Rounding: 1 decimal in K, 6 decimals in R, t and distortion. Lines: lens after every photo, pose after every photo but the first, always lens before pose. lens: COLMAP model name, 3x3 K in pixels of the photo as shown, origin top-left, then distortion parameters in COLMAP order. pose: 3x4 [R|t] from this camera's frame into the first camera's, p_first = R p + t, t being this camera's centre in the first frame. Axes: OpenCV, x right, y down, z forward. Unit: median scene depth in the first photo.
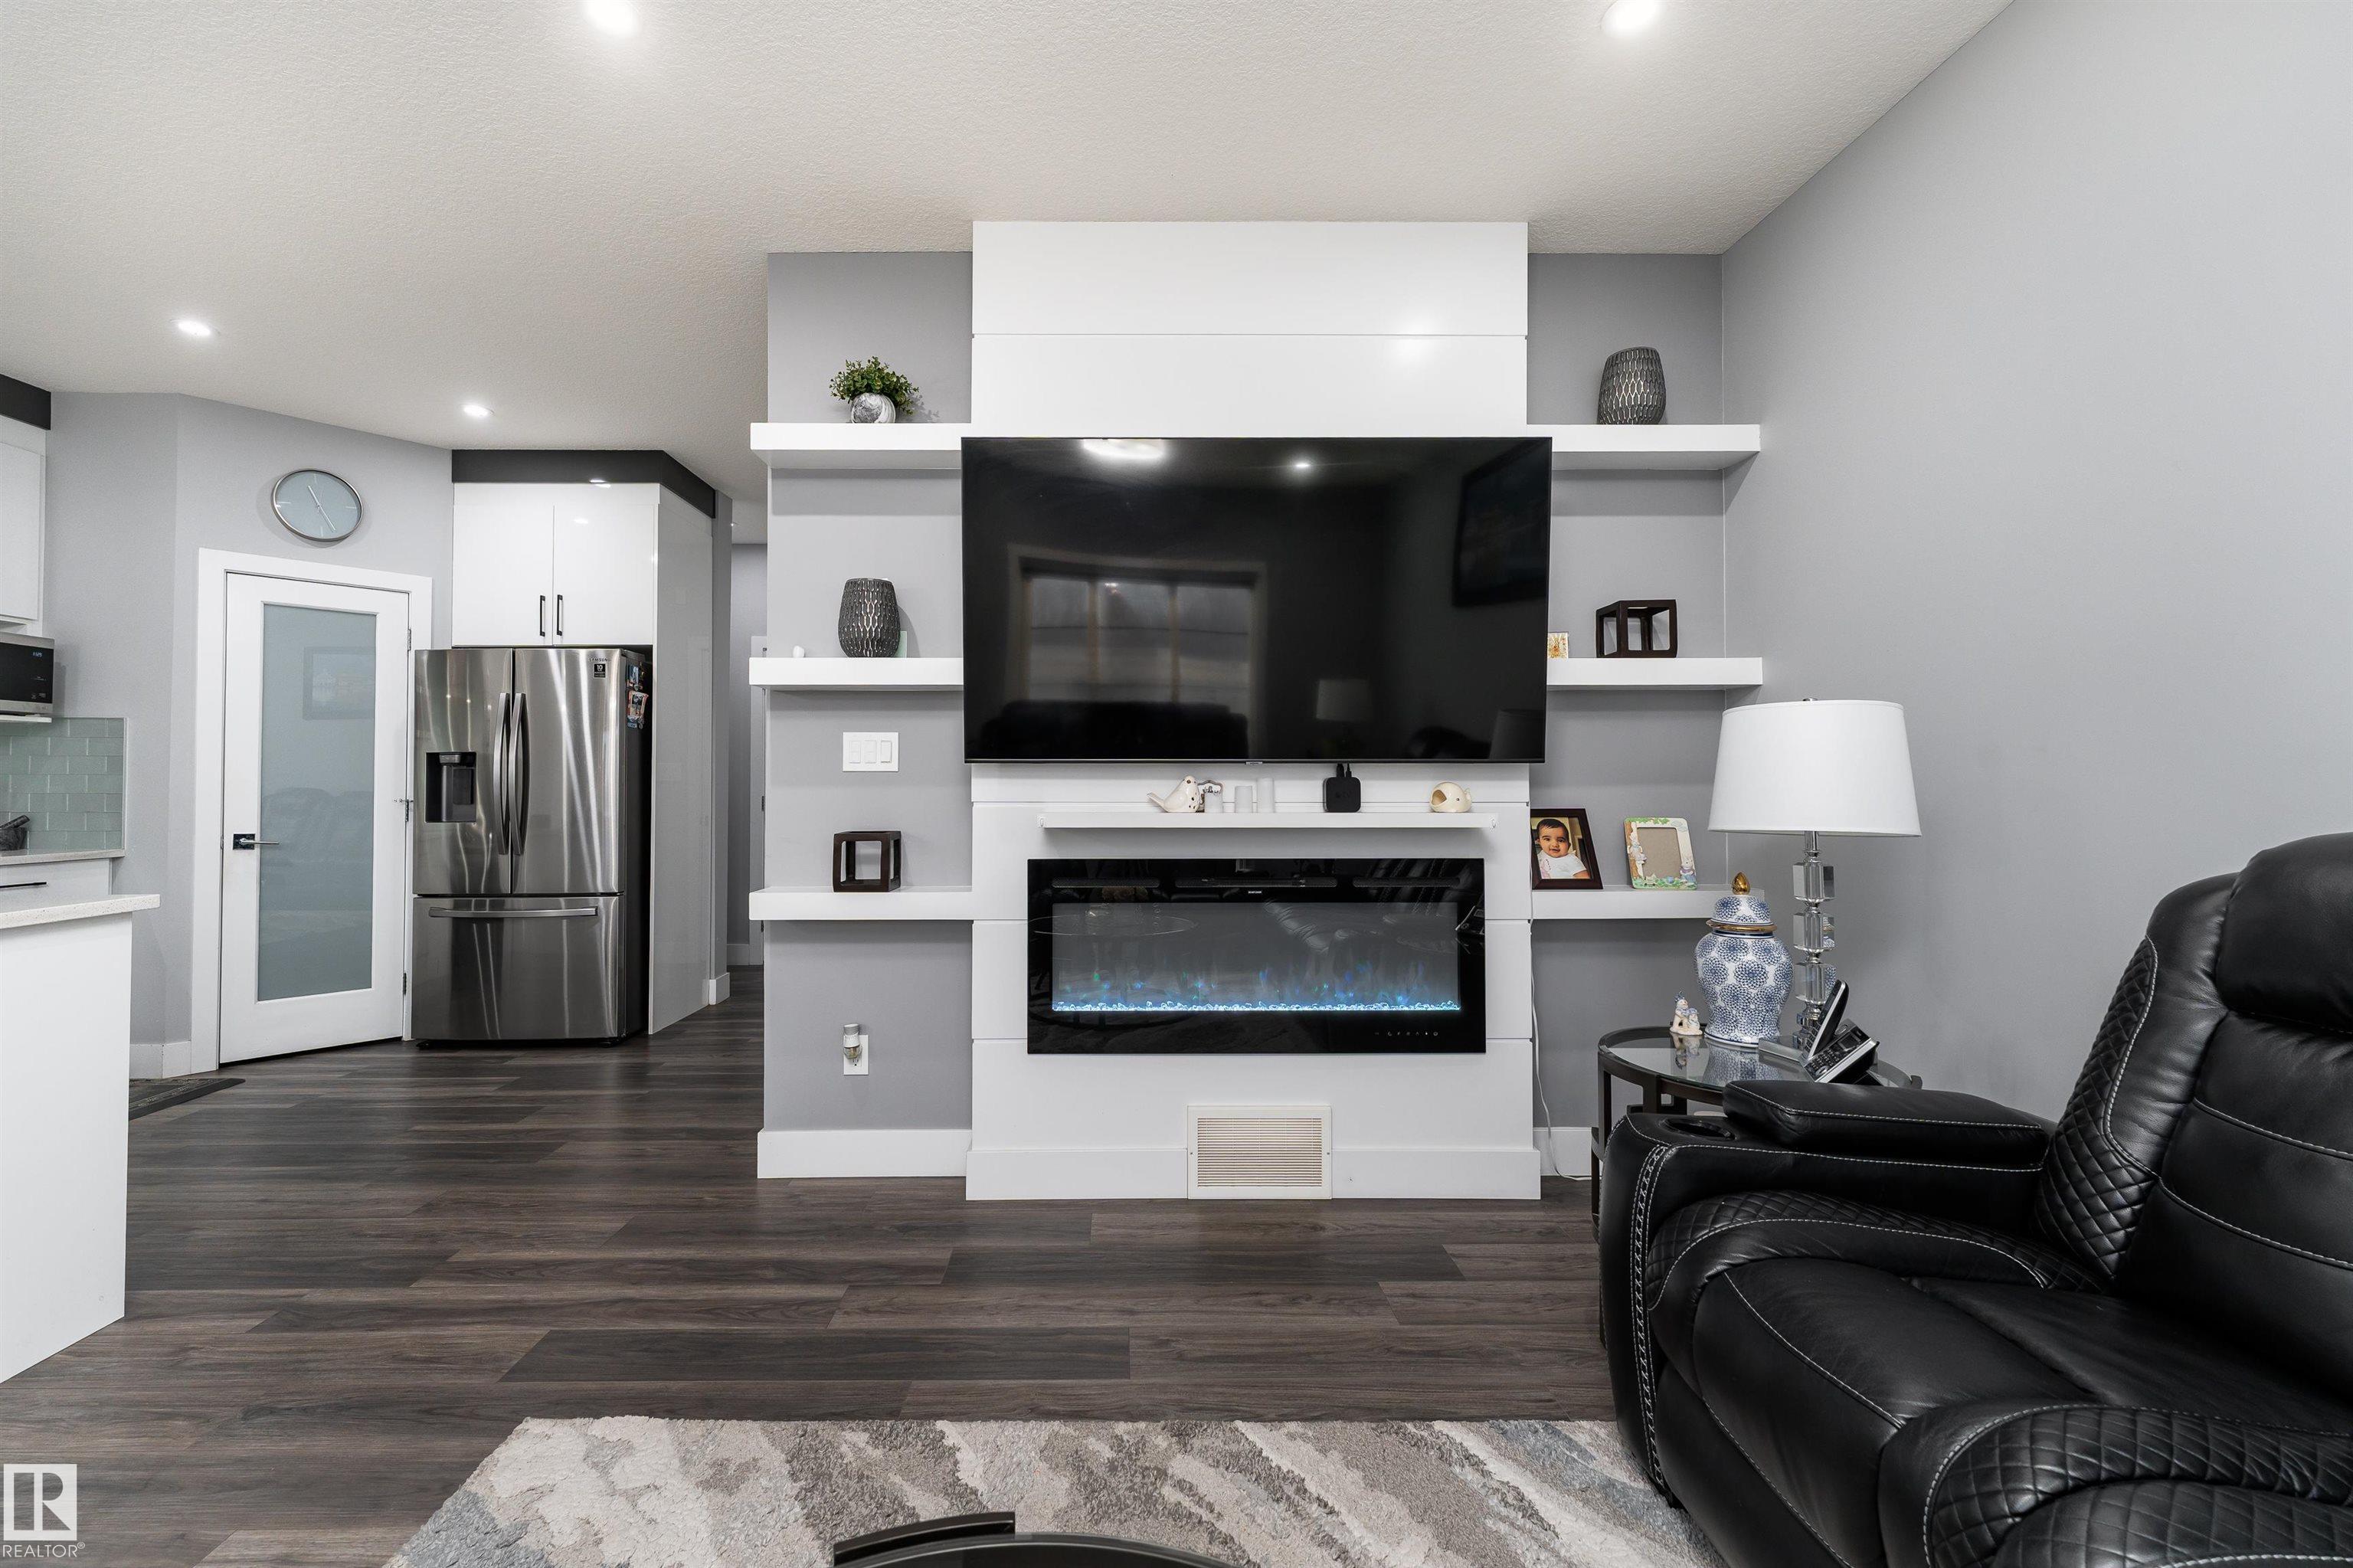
lens RADIAL K [[961.6, 0, 1128.7], [0, 961.6, 773.2], [0, 0, 1]] dist [0.000542, 0.000338]
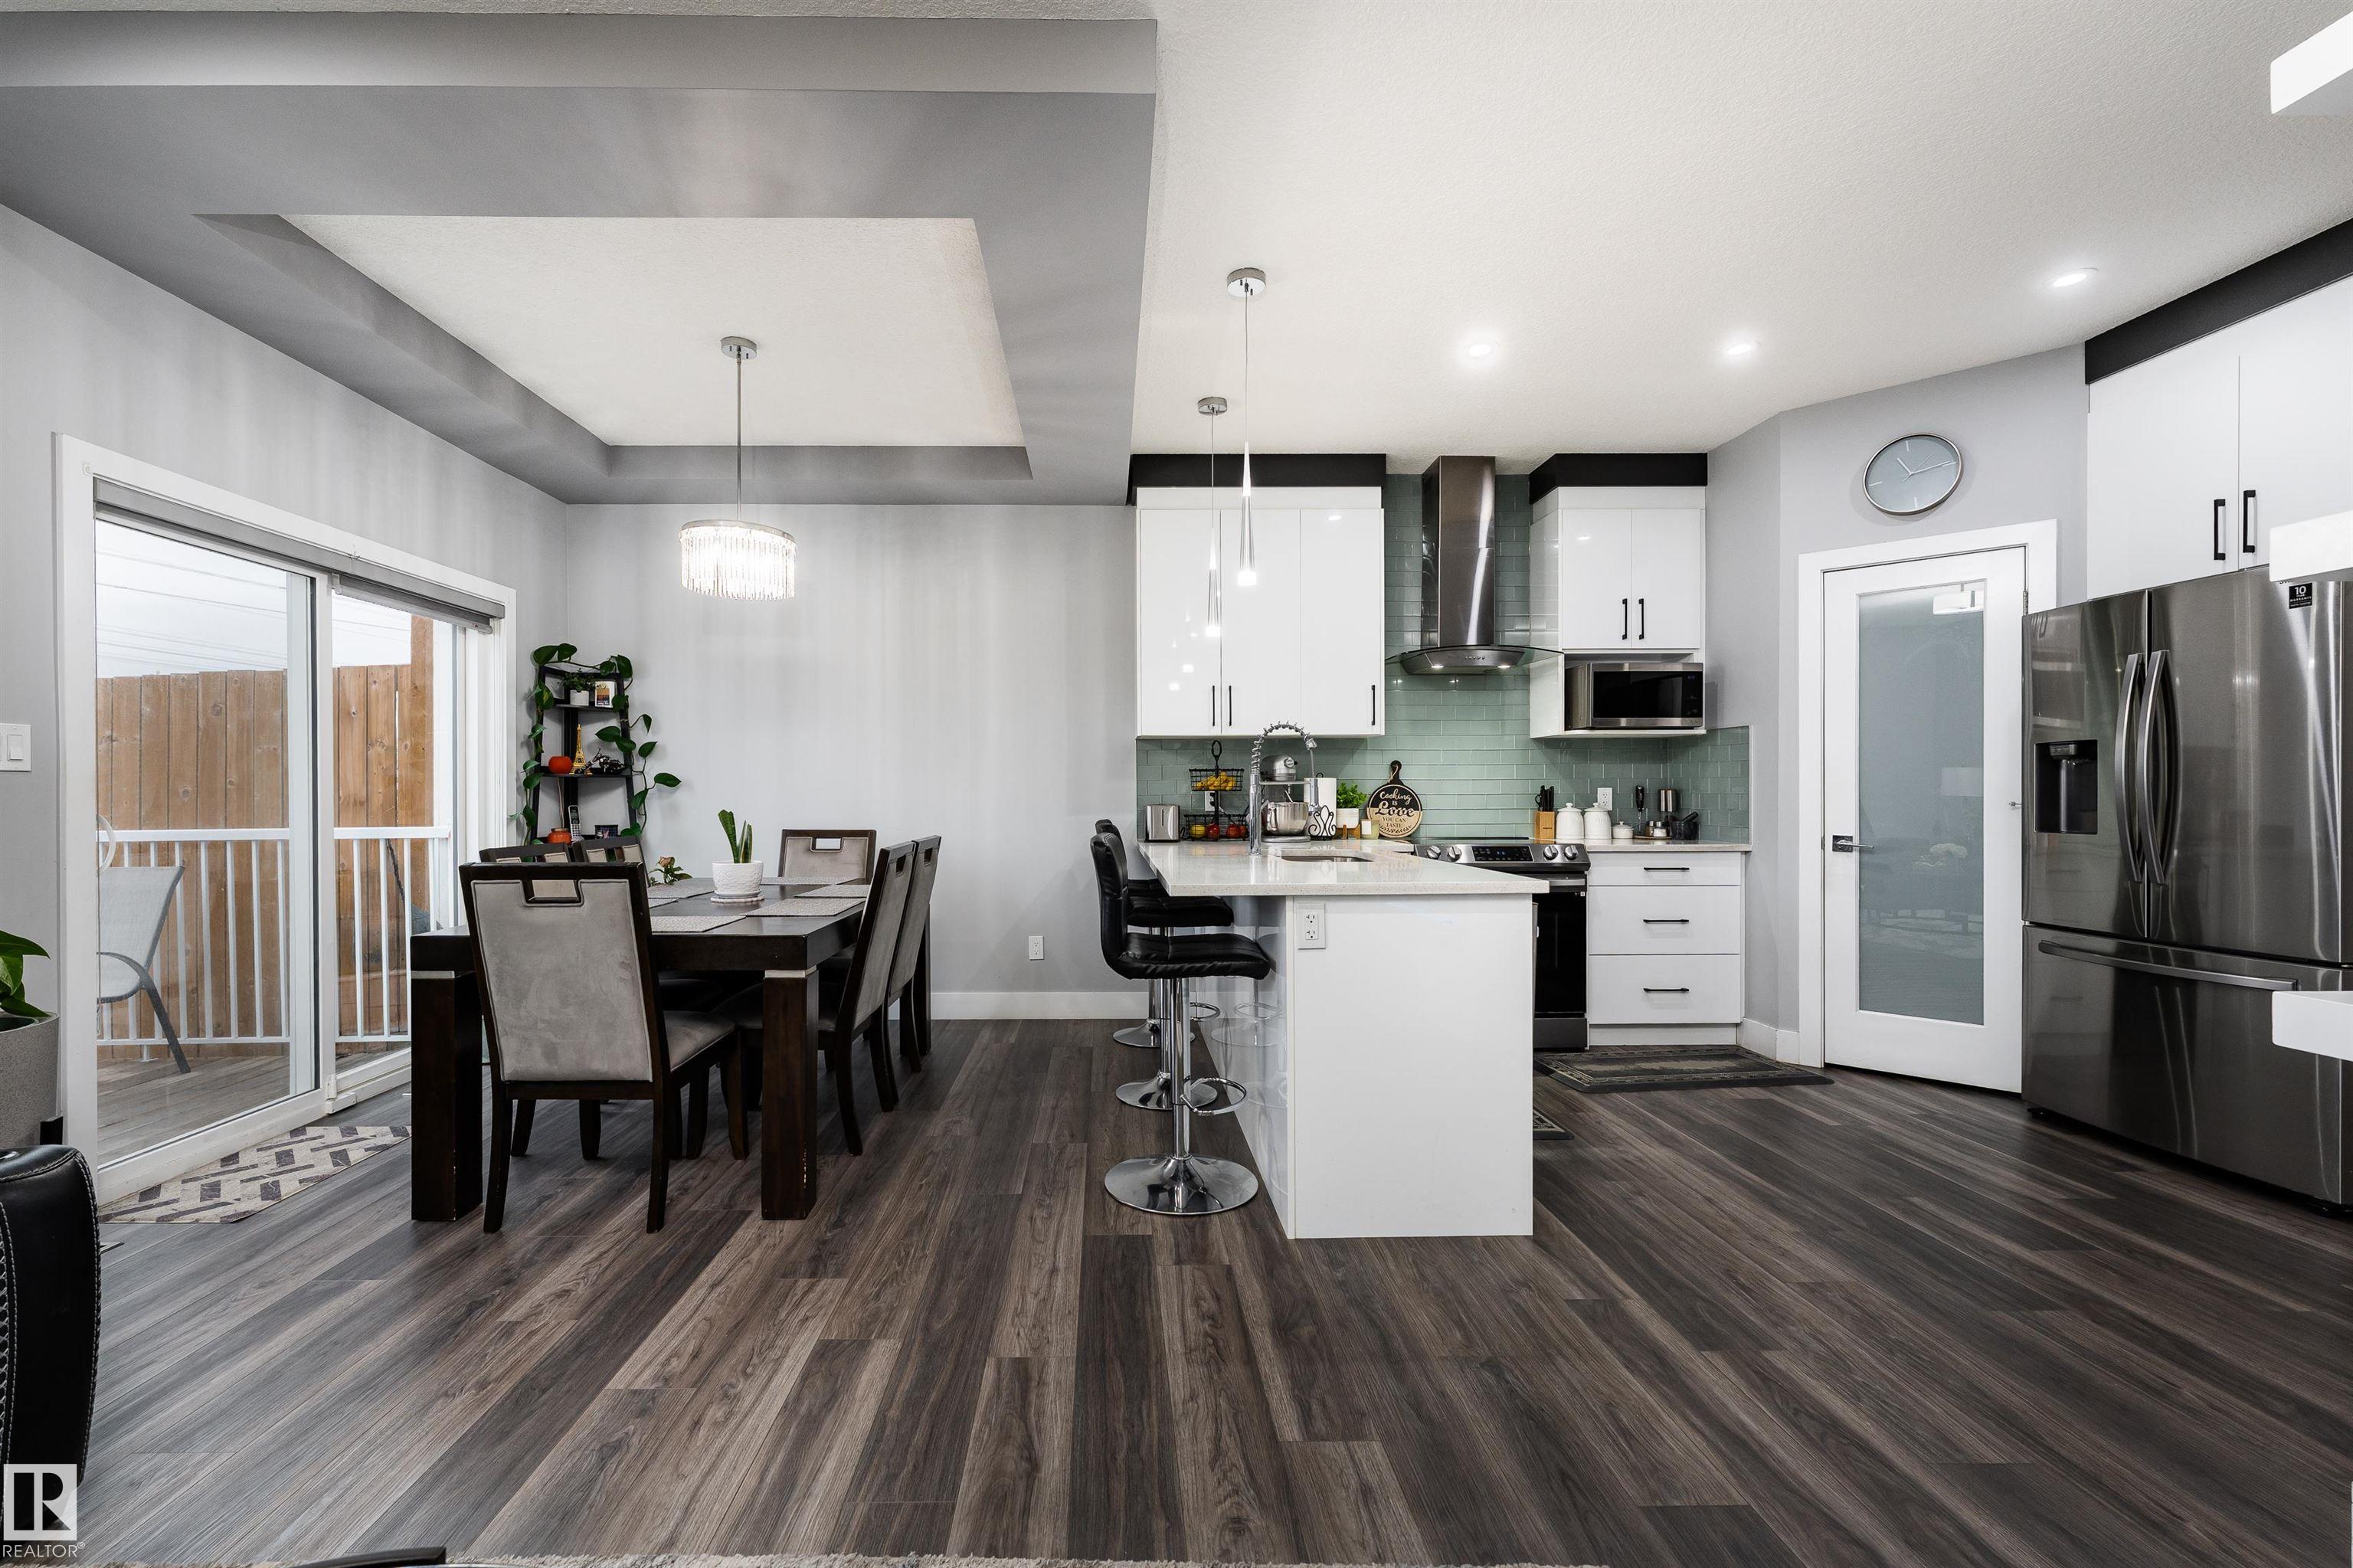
lens RADIAL K [[985.8, 0, 1113.9], [0, 985.8, 795.3], [0, 0, 1]] dist [0.001706, 0.000118]
pose [[0.000451, 0.004208, -0.999991, 0.120366], [0.016476, 0.999855, 0.004215, 0.007898], [0.999864, -0.016478, 0.000382, 0.362943]]
